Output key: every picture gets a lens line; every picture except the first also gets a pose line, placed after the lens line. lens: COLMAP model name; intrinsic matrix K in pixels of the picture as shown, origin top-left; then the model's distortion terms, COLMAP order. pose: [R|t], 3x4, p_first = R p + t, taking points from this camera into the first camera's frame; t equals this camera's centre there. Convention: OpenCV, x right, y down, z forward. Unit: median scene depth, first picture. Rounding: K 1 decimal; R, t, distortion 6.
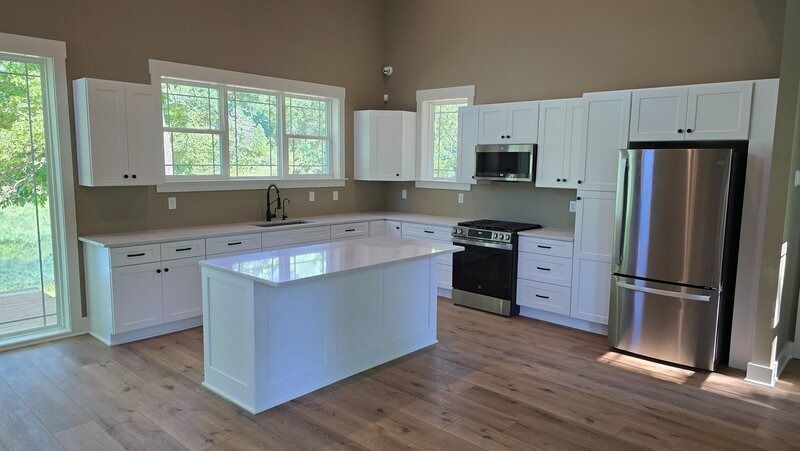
lens RADIAL K [[538.6, 0, 406.5], [0, 538.6, 224.6], [0, 0, 1]] dist [0.090326, -0.099784]
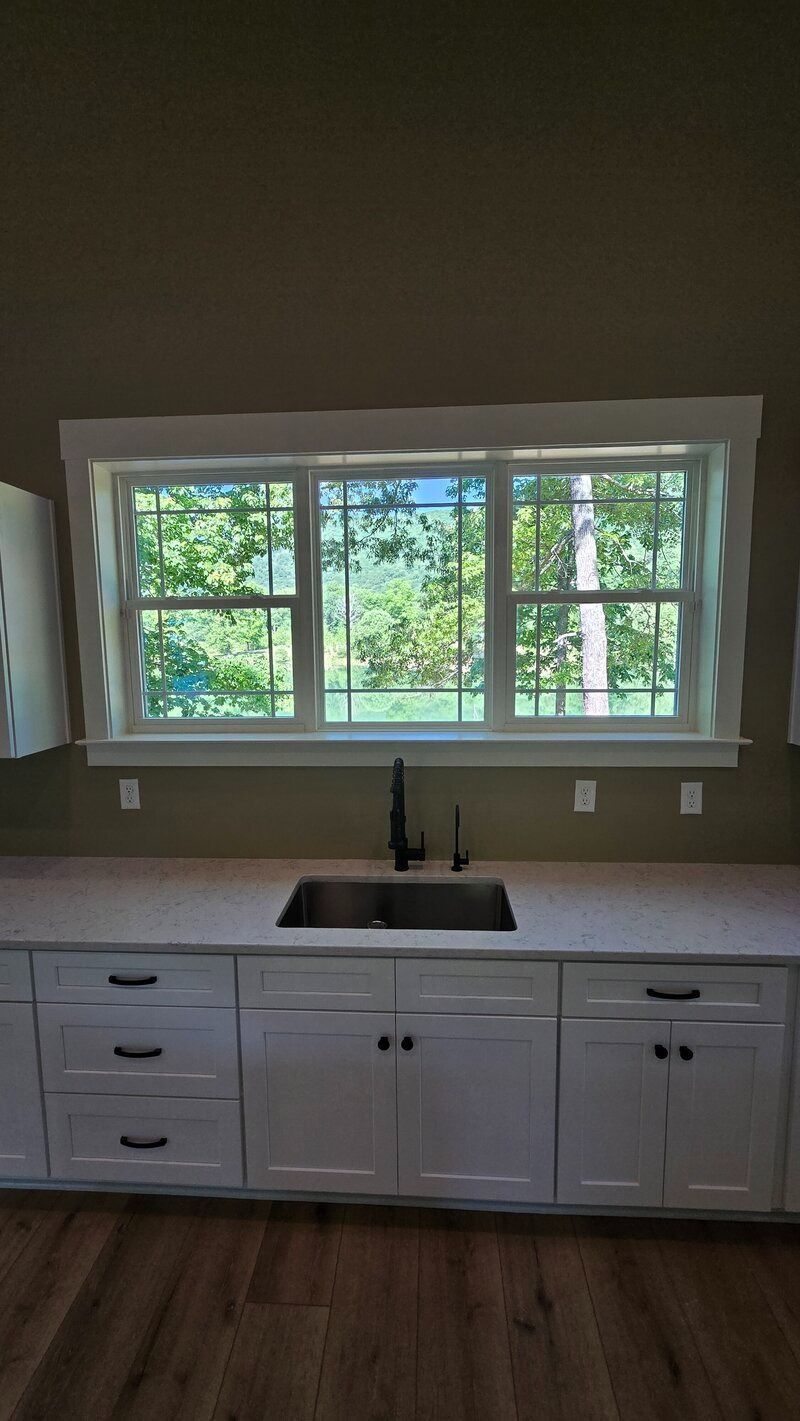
lens RADIAL K [[582.7, 0, 395.9], [0, 582.7, 708.7], [0, 0, 1]] dist [-0.000509, 0.000307]
pose [[0.626988, 0.069415, -0.775930, 0.003441], [-0.072528, 0.996898, 0.030577, -0.105964], [0.775645, 0.037106, 0.630078, 0.747146]]
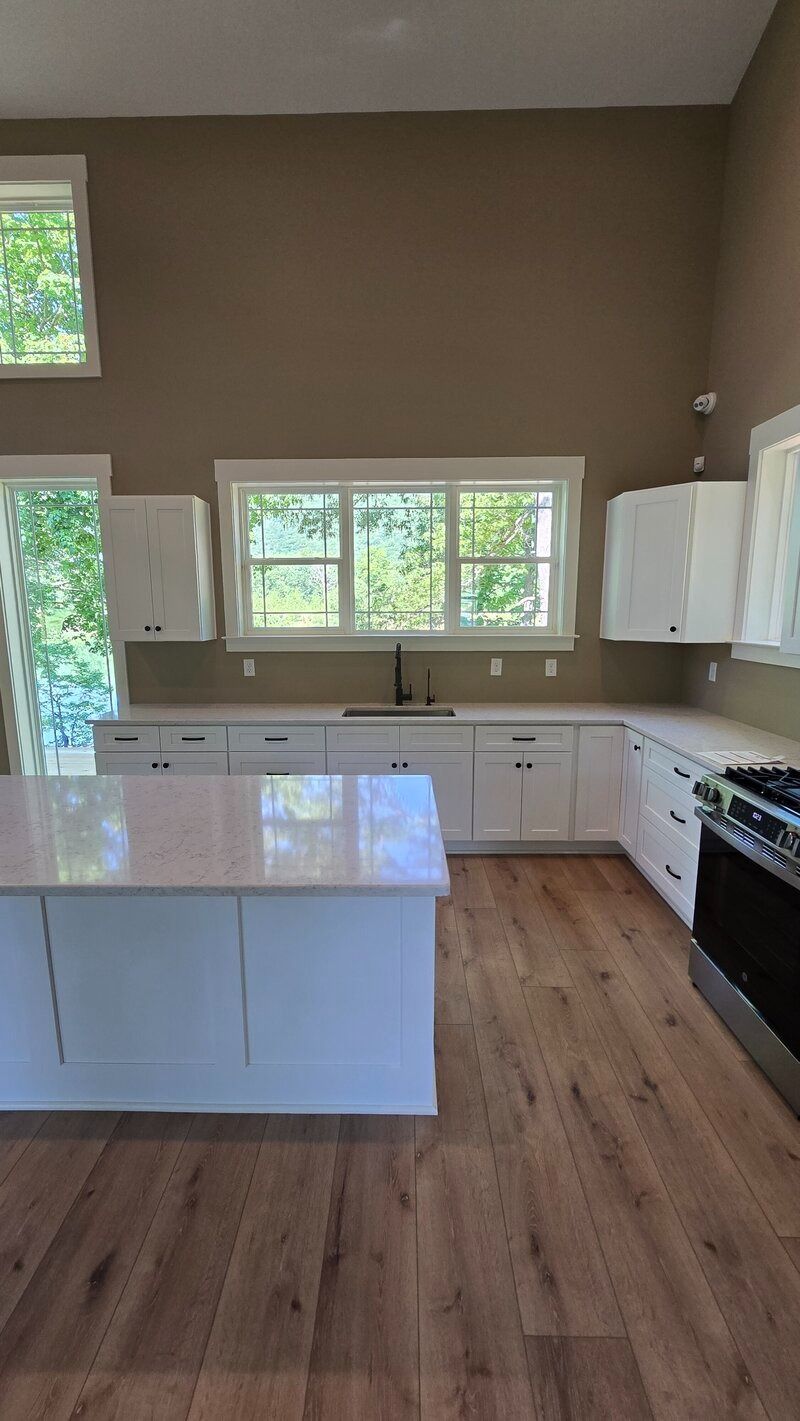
lens RADIAL K [[582.7, 0, 395.9], [0, 582.7, 708.7], [0, 0, 1]] dist [-0.000509, 0.000307]
pose [[0.659357, 0.110455, -0.743672, 0.216244], [-0.077008, 0.993869, 0.079339, -0.051086], [0.747876, 0.004956, 0.663820, 0.545261]]
